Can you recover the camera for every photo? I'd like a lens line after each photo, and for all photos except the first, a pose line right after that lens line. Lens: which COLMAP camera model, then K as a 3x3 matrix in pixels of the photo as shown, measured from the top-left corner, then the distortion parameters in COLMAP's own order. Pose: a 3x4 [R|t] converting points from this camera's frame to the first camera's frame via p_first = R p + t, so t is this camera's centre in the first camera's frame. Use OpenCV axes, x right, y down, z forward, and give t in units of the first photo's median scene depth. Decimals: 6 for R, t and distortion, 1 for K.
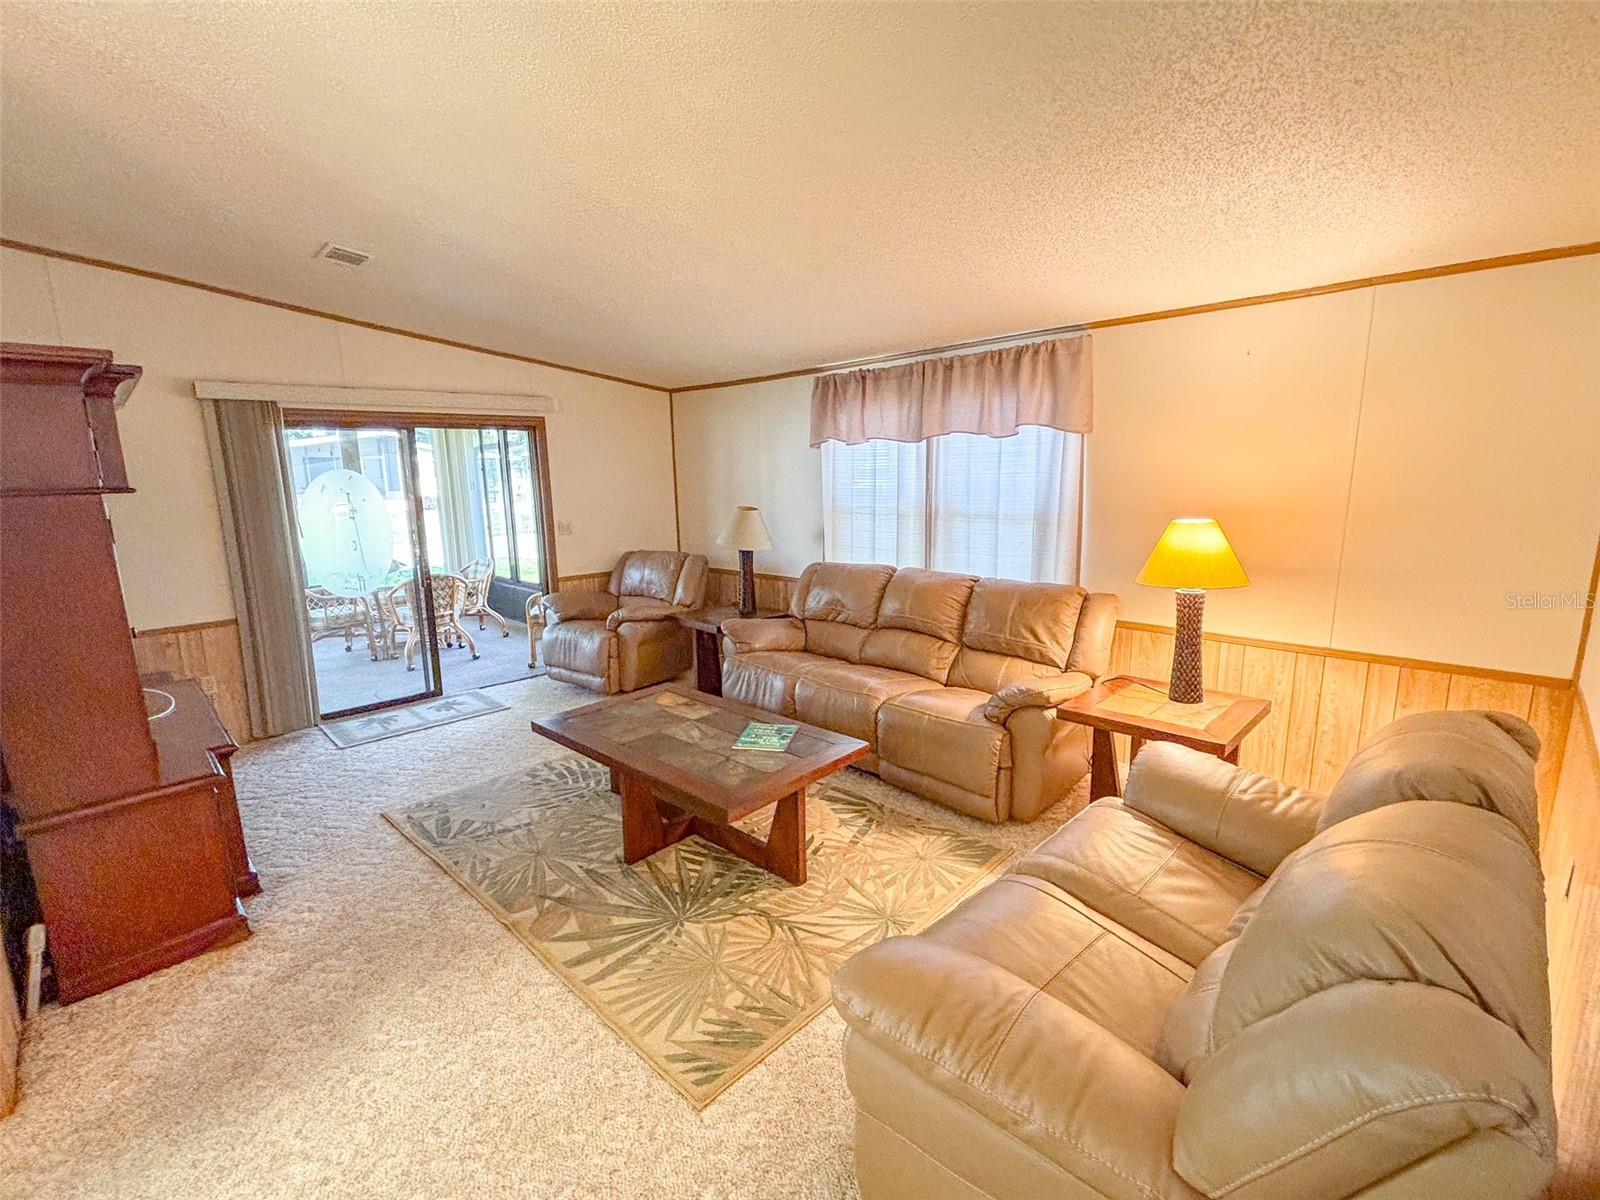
lens RADIAL K [[704.5, 0, 799.1], [0, 704.5, 602.2], [0, 0, 1]] dist [-0.000730, 0.000023]
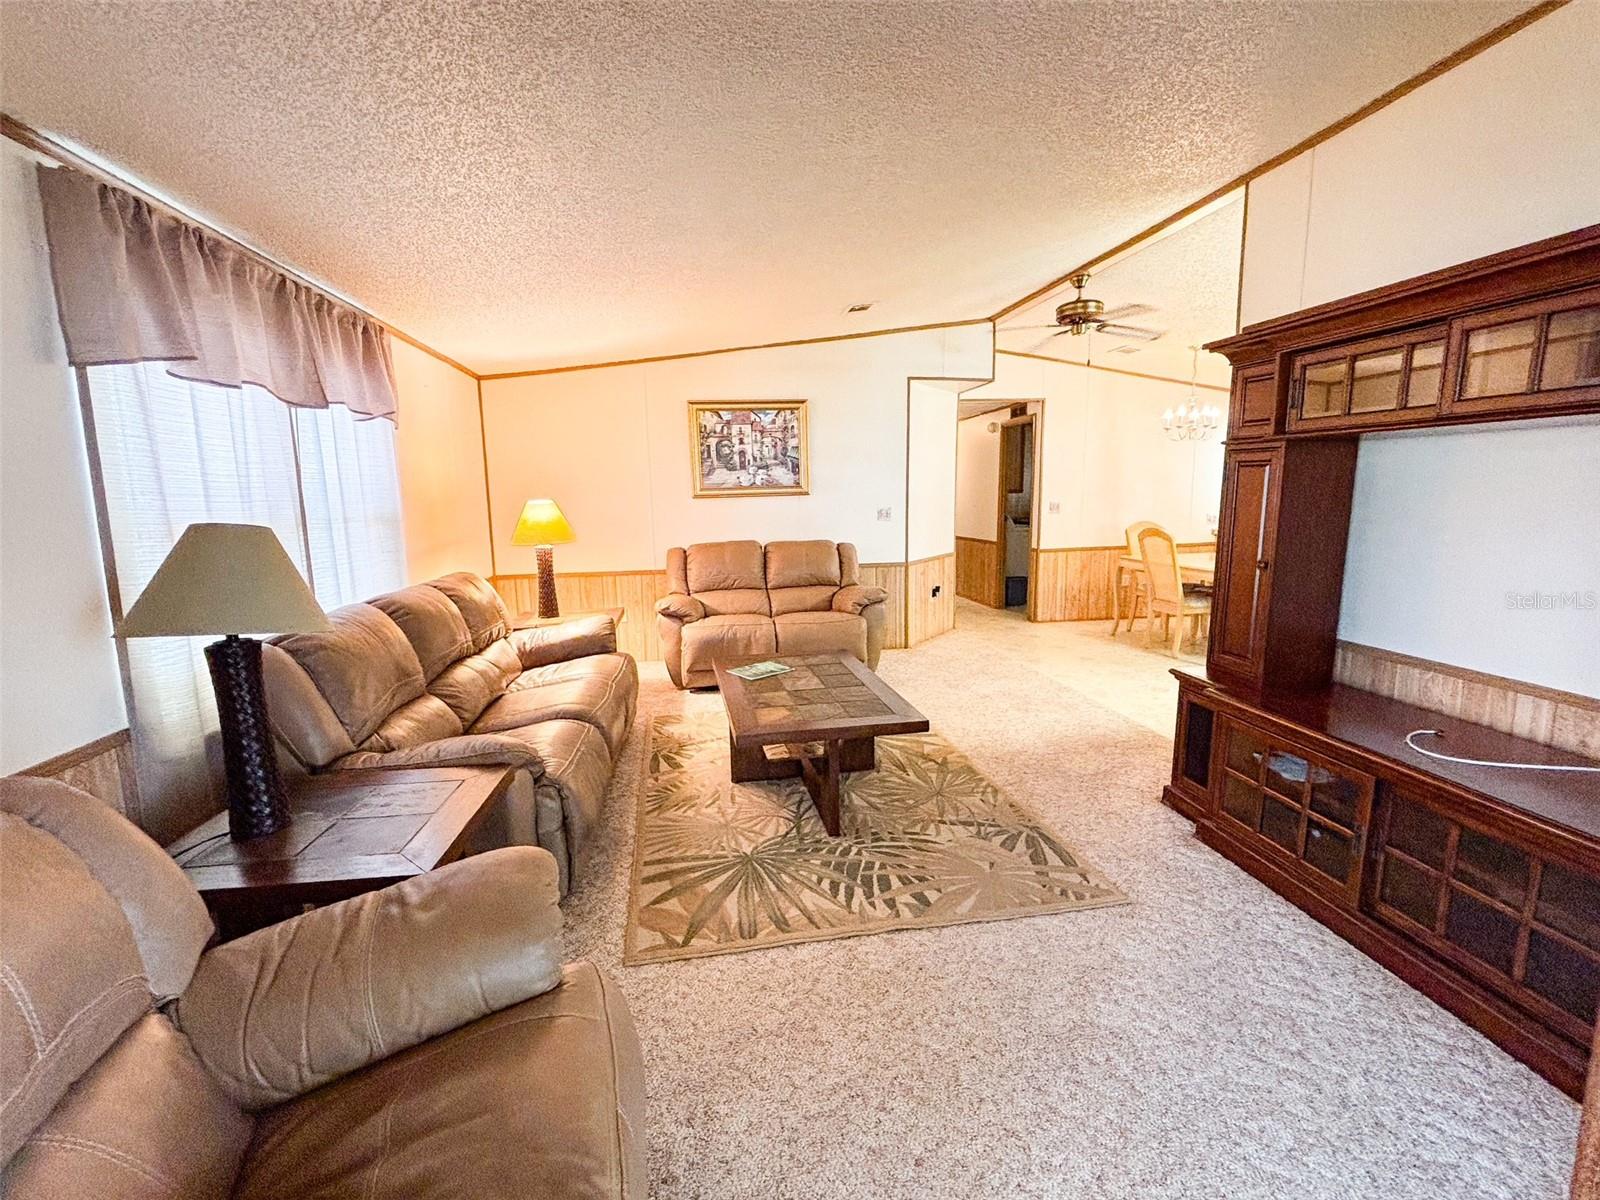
lens RADIAL K [[704.5, 0, 799.0], [0, 704.5, 604.0], [0, 0, 1]] dist [-0.000730, 0.000023]
pose [[-0.803019, -0.062195, 0.592700, -0.752485], [0.133572, 0.950454, 0.280707, -0.234786], [-0.580792, 0.304581, -0.754925, 1.695106]]
